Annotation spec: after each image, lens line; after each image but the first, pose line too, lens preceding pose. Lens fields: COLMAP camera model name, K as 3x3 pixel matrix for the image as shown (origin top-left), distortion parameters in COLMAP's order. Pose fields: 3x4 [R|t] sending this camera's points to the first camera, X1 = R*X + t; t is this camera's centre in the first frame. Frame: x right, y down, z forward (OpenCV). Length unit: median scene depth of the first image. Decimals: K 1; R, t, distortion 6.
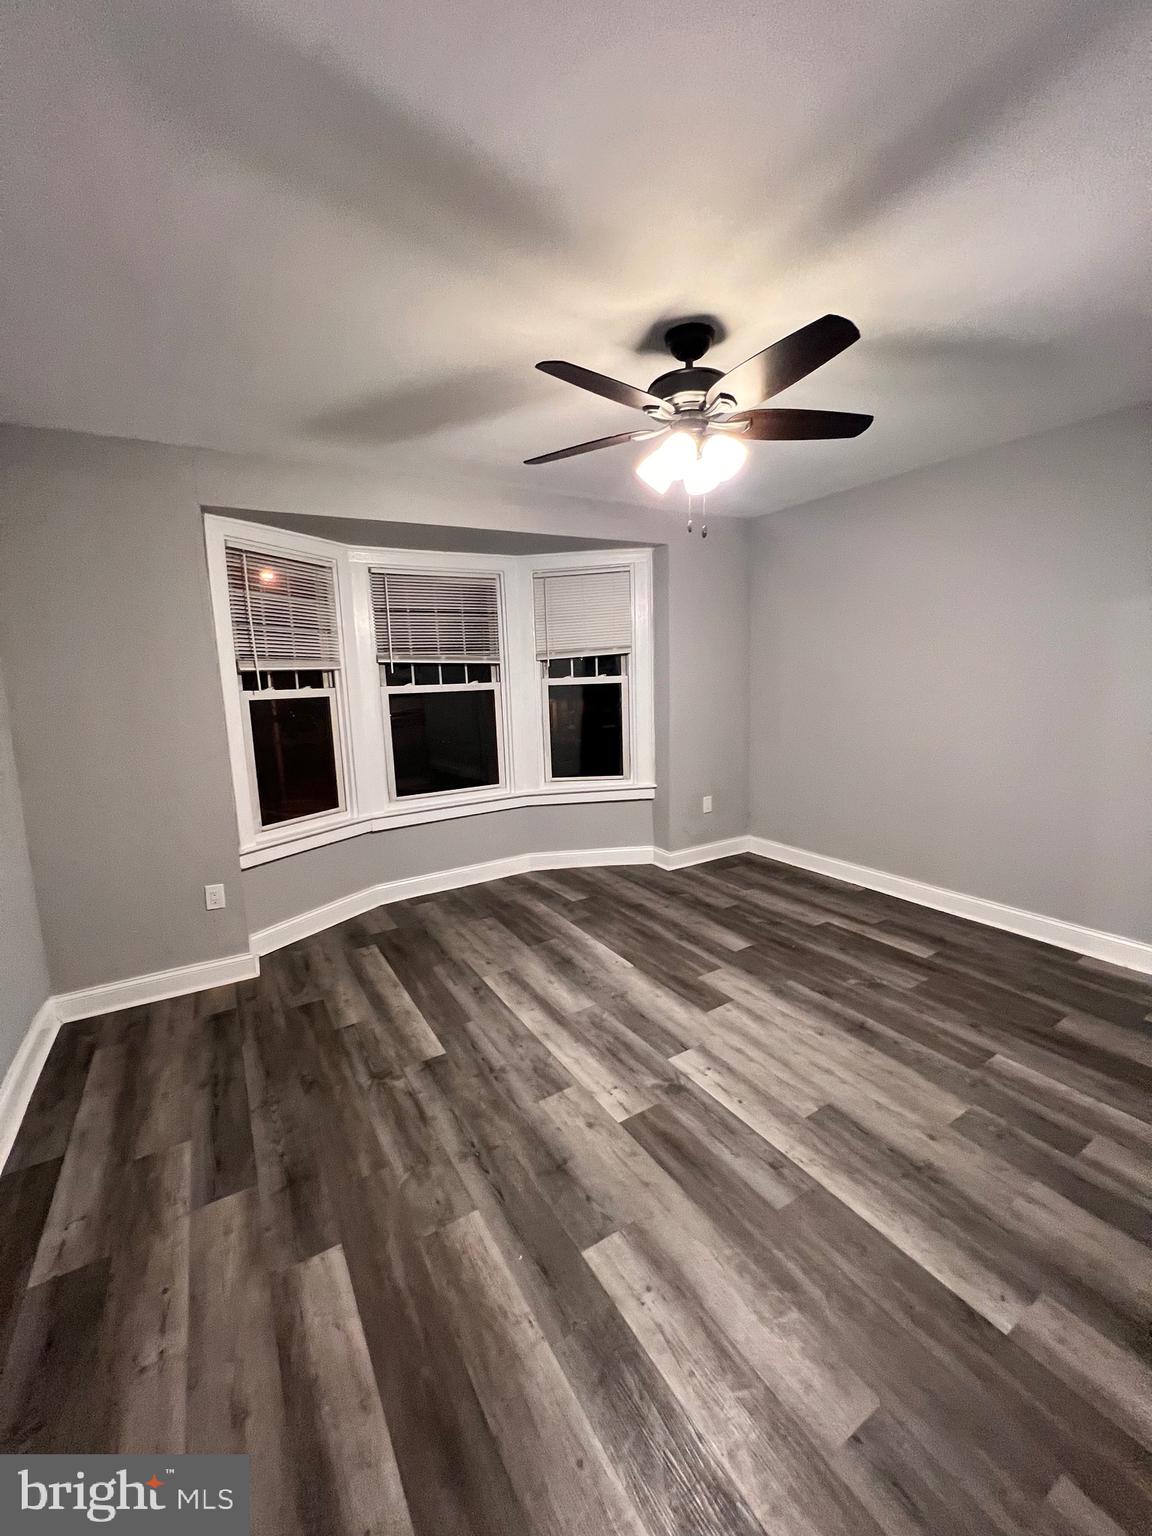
lens RADIAL K [[611.6, 0, 572.9], [0, 611.6, 769.5], [0, 0, 1]] dist [-0.001671, 0.000569]
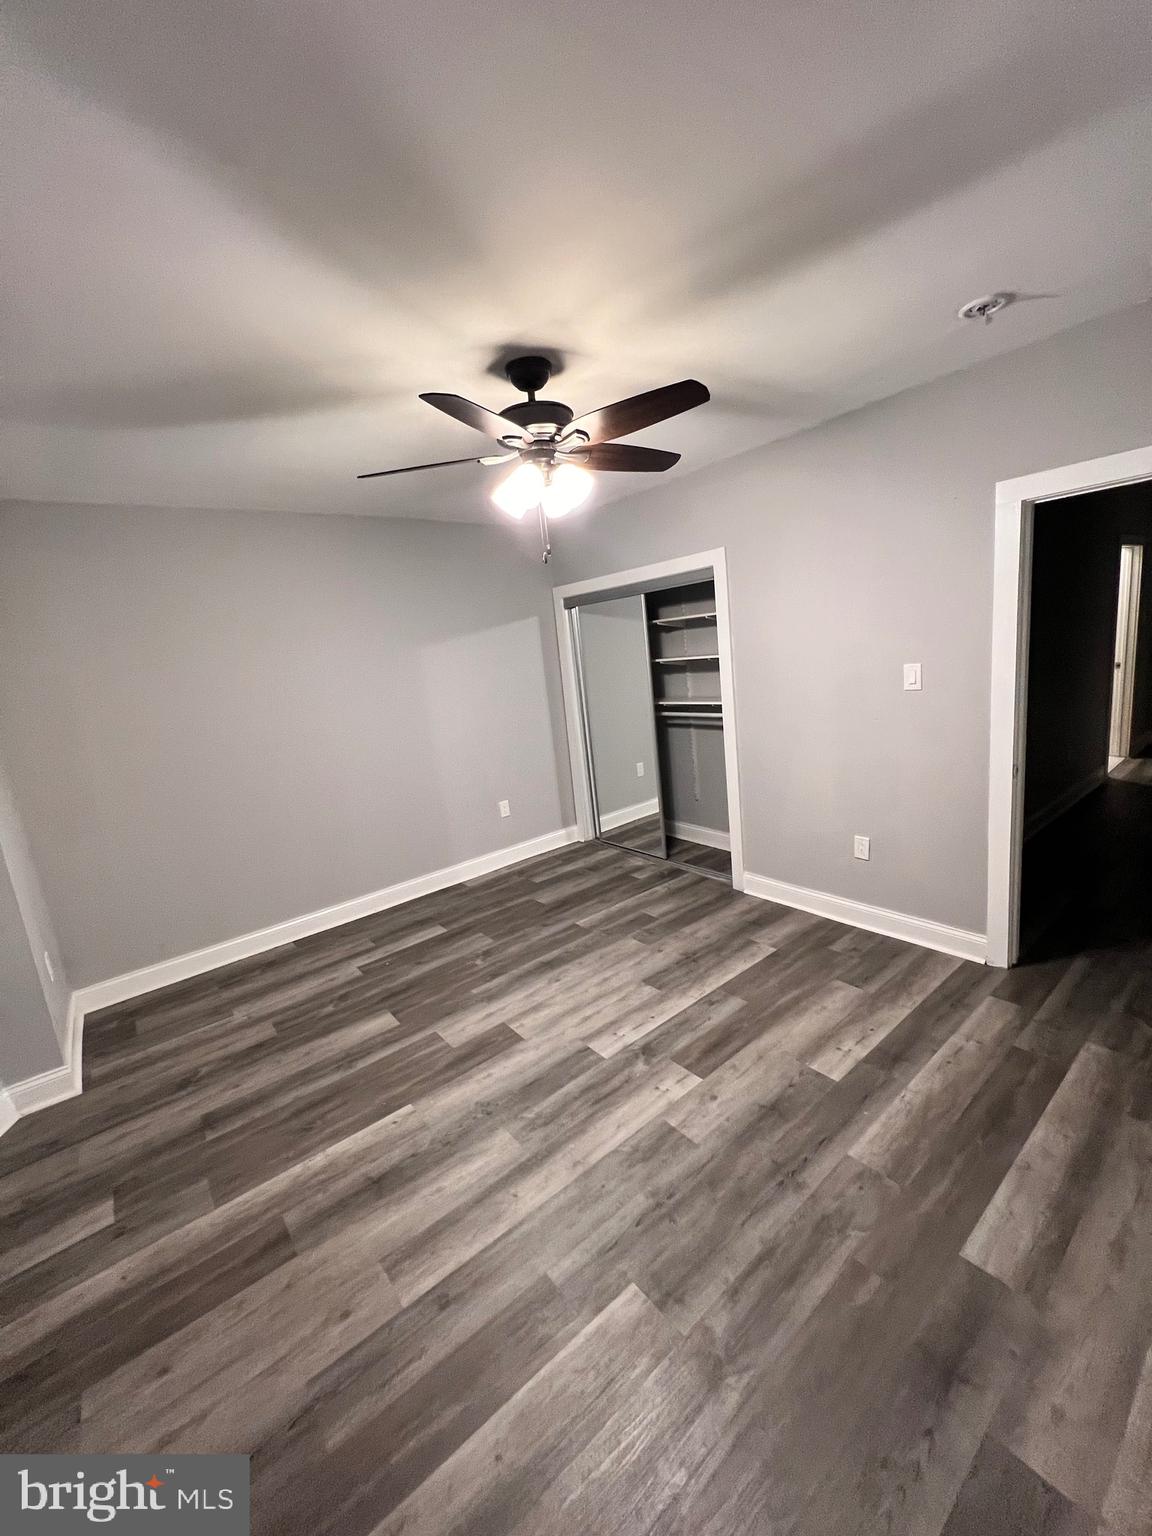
lens RADIAL K [[611.6, 0, 573.9], [0, 611.6, 767.0], [0, 0, 1]] dist [-0.001671, 0.000569]
pose [[-0.124199, -0.144845, 0.981629, -0.735983], [0.262408, 0.949273, 0.173272, -0.177730], [-0.956931, 0.279107, -0.079890, 0.935747]]
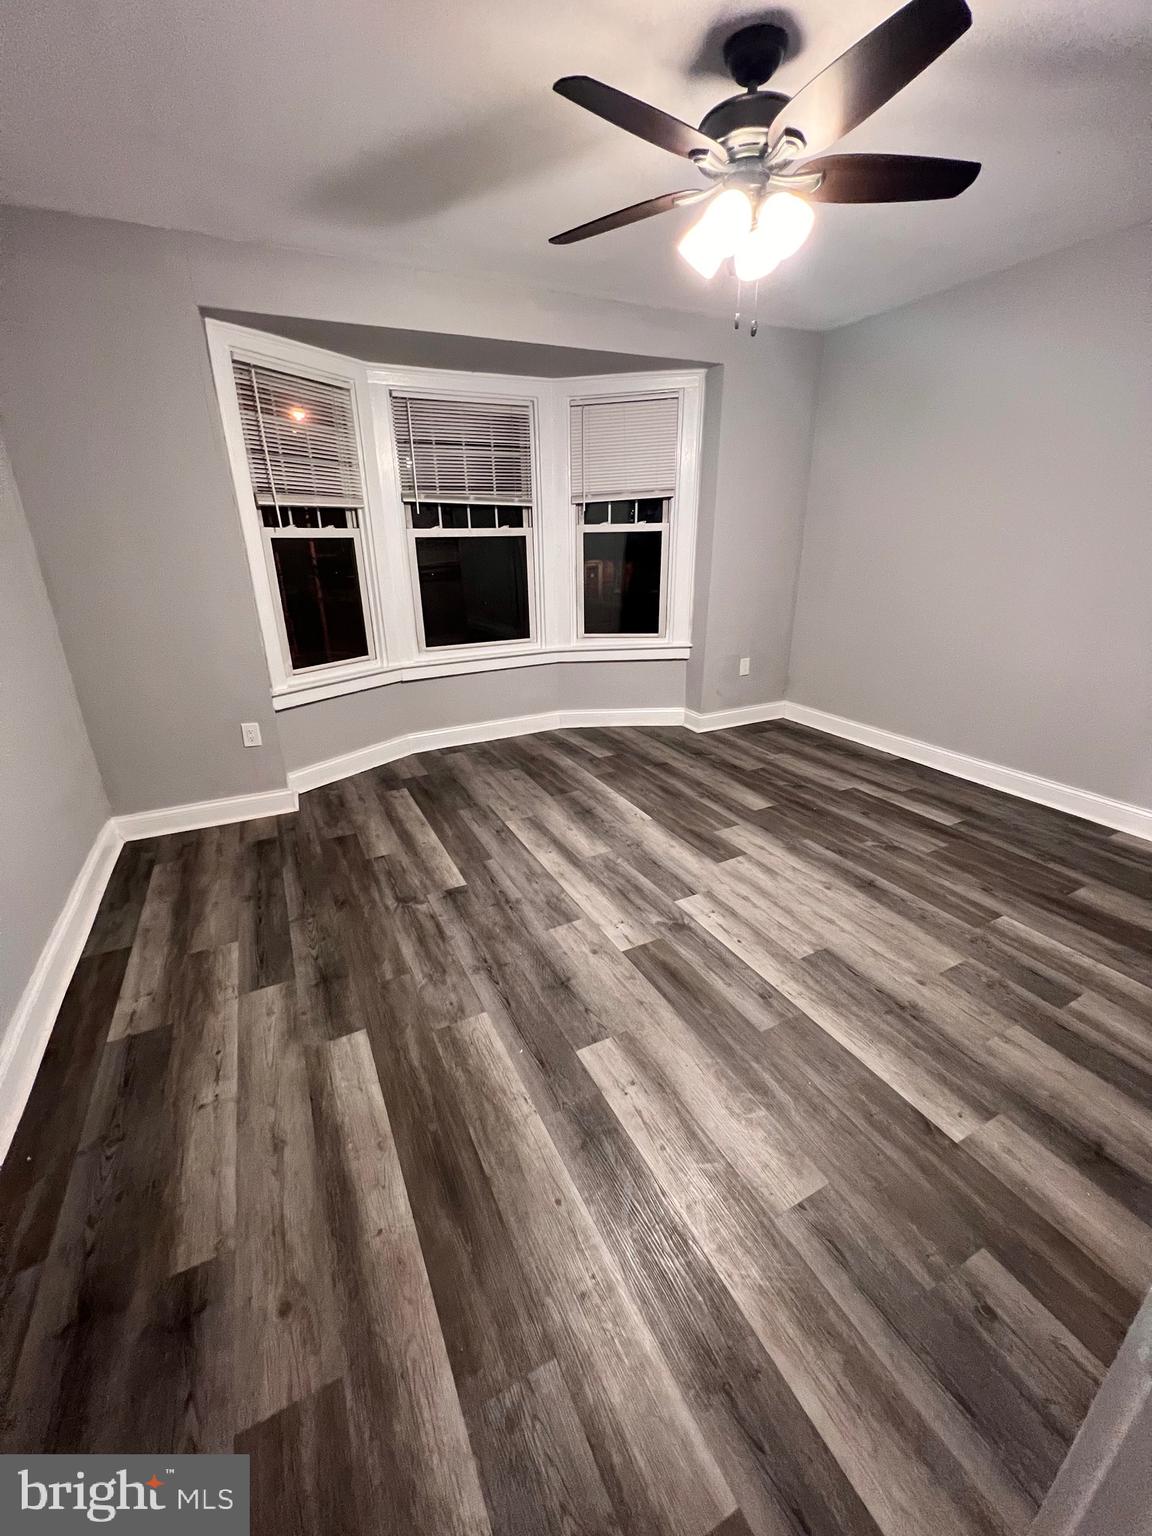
lens RADIAL K [[611.6, 0, 572.4], [0, 611.6, 768.0], [0, 0, 1]] dist [-0.001671, 0.000569]
pose [[0.996878, 0.044070, -0.065510, 0.036642], [-0.029363, 0.977149, 0.210518, 0.033715], [0.073290, -0.207937, 0.975393, 0.013771]]
